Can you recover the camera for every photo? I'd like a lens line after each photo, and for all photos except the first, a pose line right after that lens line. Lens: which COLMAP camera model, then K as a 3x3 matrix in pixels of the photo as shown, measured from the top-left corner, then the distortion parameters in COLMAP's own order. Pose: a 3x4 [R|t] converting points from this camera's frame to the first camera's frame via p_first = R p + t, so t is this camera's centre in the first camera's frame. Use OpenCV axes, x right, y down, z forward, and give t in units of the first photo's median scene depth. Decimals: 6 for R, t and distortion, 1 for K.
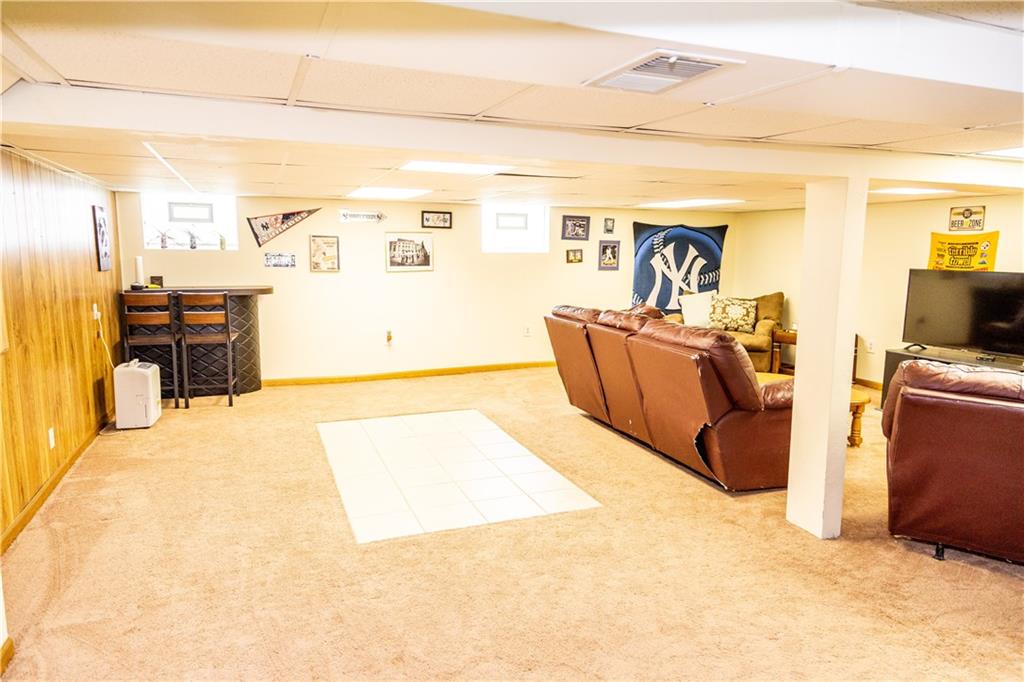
lens RADIAL K [[680.1, 0, 513.9], [0, 680.1, 339.0], [0, 0, 1]] dist [0.010354, 0.004453]
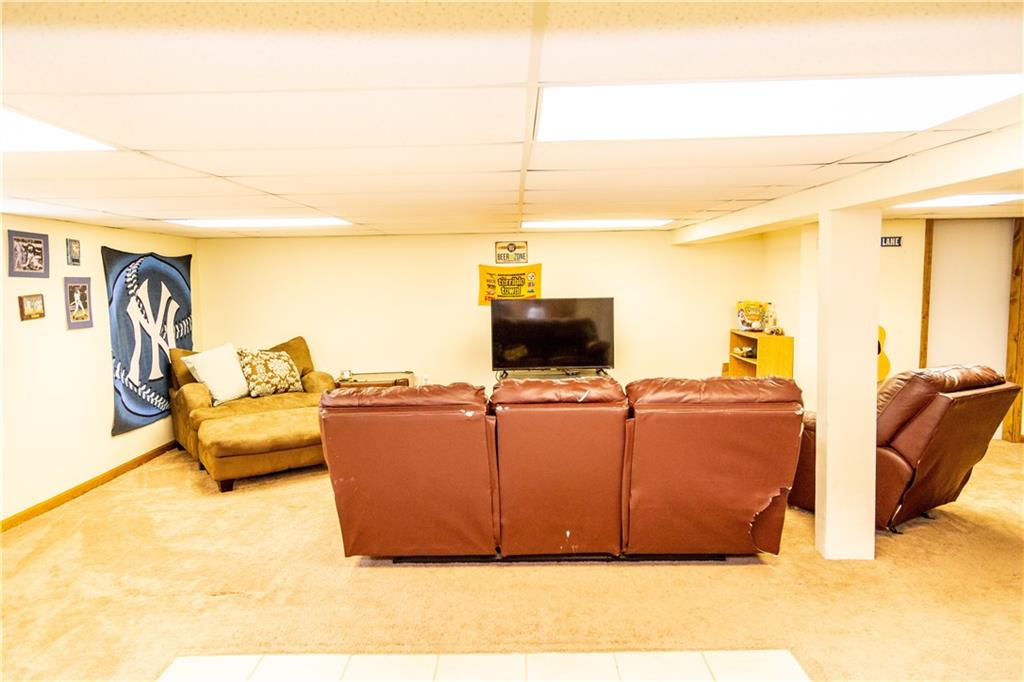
lens RADIAL K [[680.1, 0, 511.1], [0, 680.1, 344.4], [0, 0, 1]] dist [0.010354, 0.004453]
pose [[0.363890, -0.105862, 0.925407, -0.270879], [0.146599, 0.987647, 0.055337, -0.066320], [-0.919833, 0.115527, 0.374914, 0.446847]]
